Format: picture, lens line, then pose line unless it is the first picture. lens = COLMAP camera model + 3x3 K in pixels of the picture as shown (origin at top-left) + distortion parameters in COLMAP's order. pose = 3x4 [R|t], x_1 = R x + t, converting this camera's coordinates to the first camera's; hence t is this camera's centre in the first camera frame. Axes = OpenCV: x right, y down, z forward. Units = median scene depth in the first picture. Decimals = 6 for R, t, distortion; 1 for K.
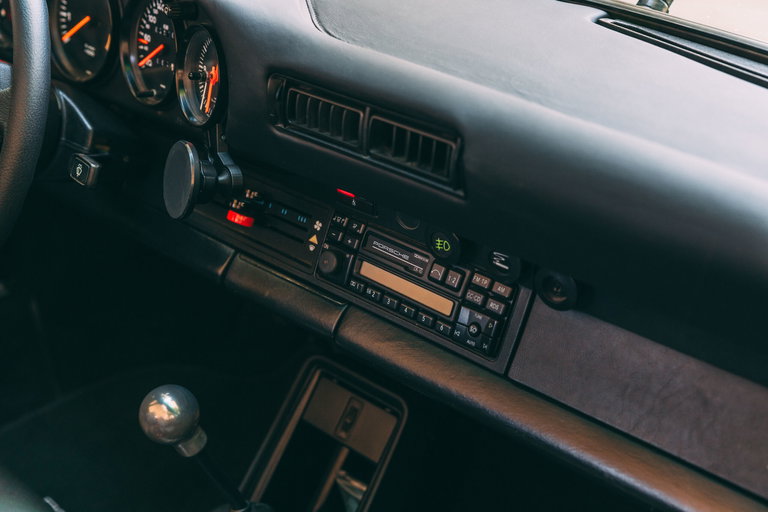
lens RADIAL K [[1046.0, 0, 376.1], [0, 1046.0, 259.5], [0, 0, 1]] dist [0.053203, 0.000000]
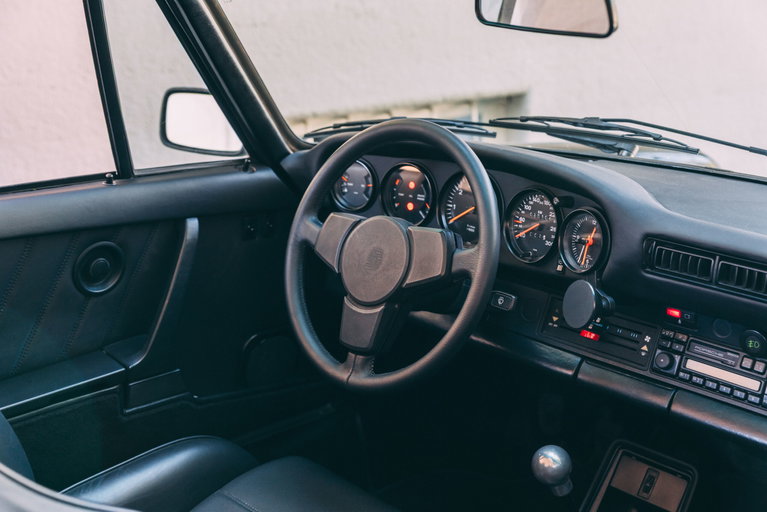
lens RADIAL K [[1021.7, 0, 386.4], [0, 1021.7, 253.3], [0, 0, 1]] dist [0.004722, 0.000000]
pose [[0.998522, -0.003048, -0.054261, -0.368689], [-0.007040, 0.982759, -0.184756, 0.127466], [0.053889, 0.184865, 0.981285, -0.517651]]
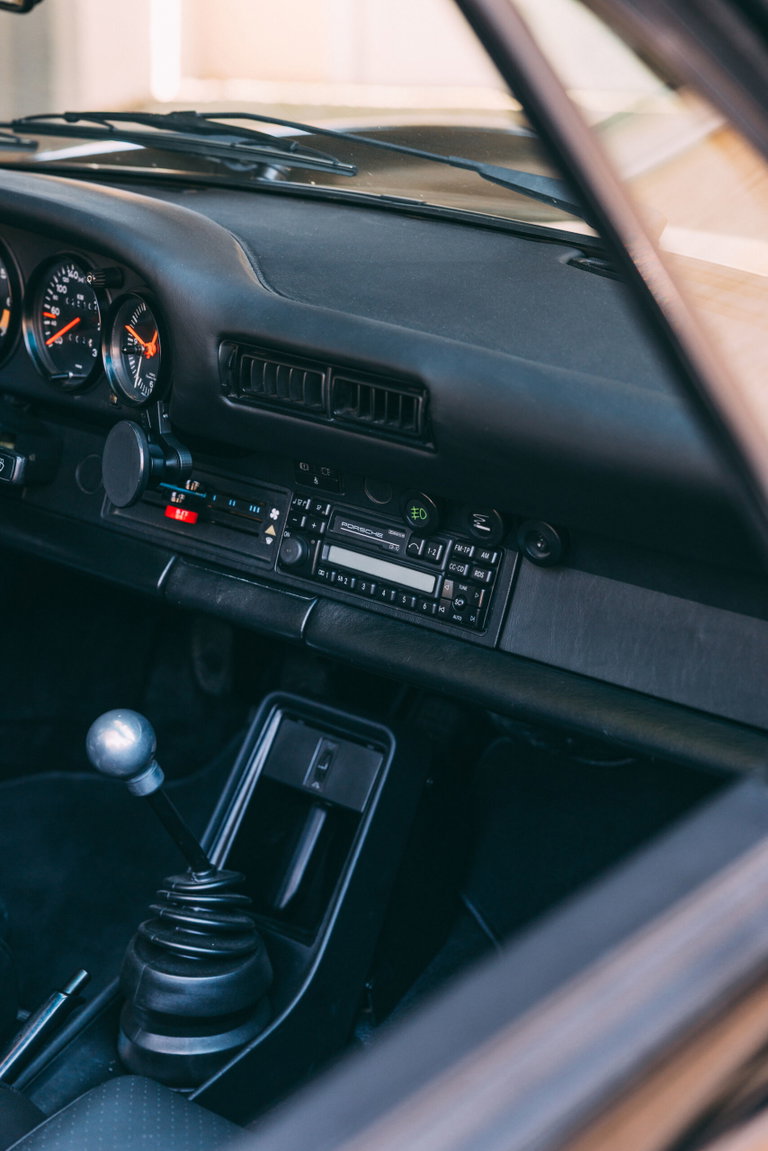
lens RADIAL K [[2187.4, 0, 392.4], [0, 2187.4, 579.6], [0, 0, 1]] dist [0.031500, 0.000000]
pose [[0.996794, -0.069385, 0.039832, -0.036248], [0.071931, 0.995191, -0.066495, 0.153875], [-0.035027, 0.069147, 0.996991, -0.820909]]
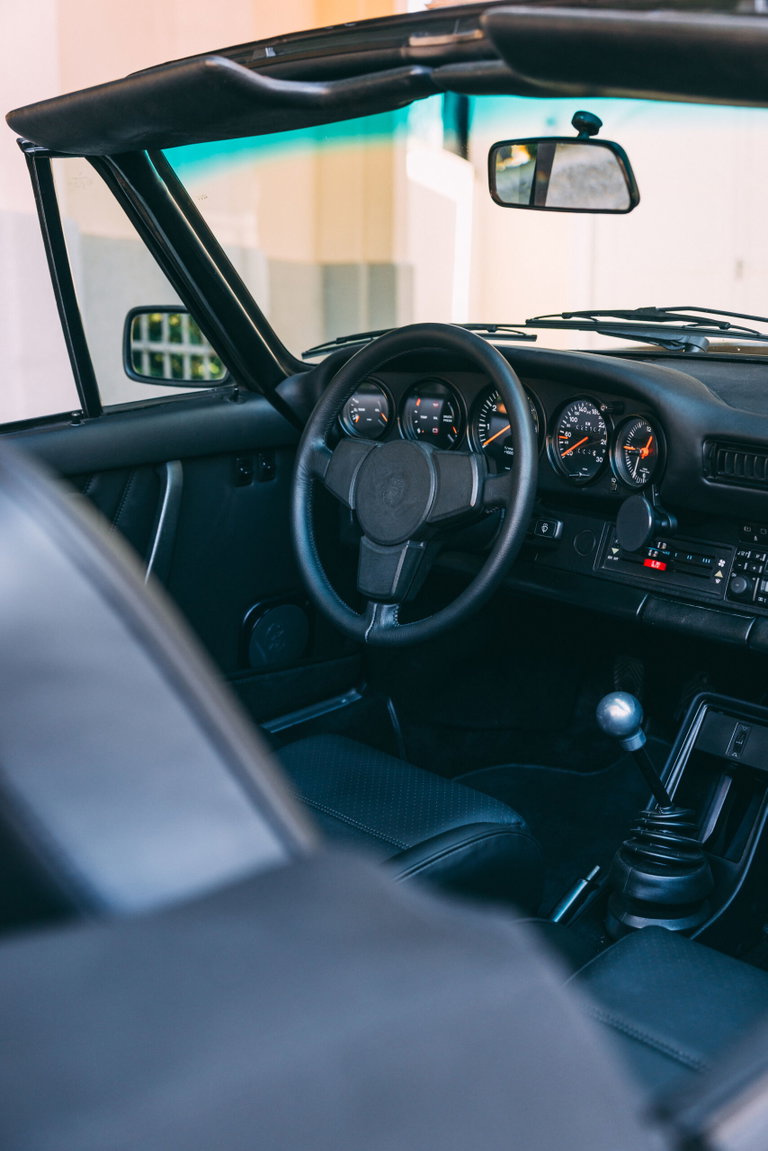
lens RADIAL K [[1512.0, 0, 376.5], [0, 1512.0, 568.6], [0, 0, 1]] dist [0.032636, 0.000000]
pose [[0.993995, -0.063469, -0.089143, -0.325874], [0.047637, 0.984349, -0.169672, 0.281704], [0.098516, 0.164406, 0.981461, -0.904005]]
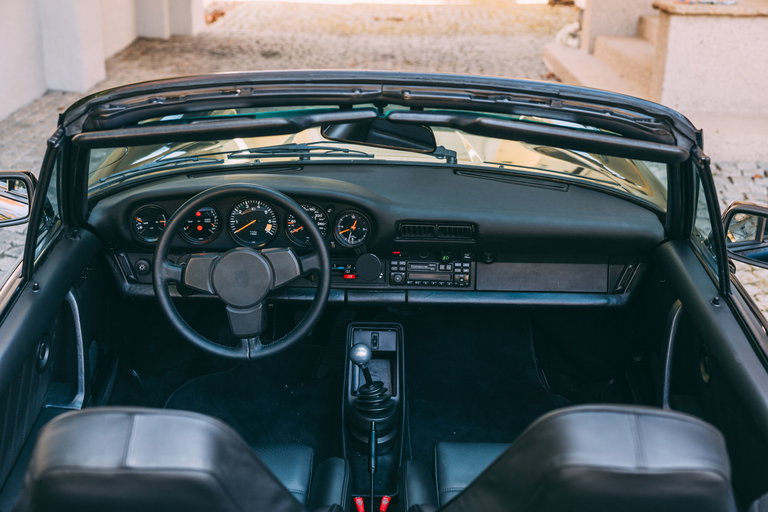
lens RADIAL K [[1008.9, 0, 384.6], [0, 1008.9, 254.5], [0, 0, 1]] dist [0.032636, 0.000000]
pose [[0.723503, -0.327471, 0.607705, -1.686569], [0.300491, 0.941943, 0.149831, -0.471738], [-0.621489, 0.074206, 0.779901, -1.080608]]
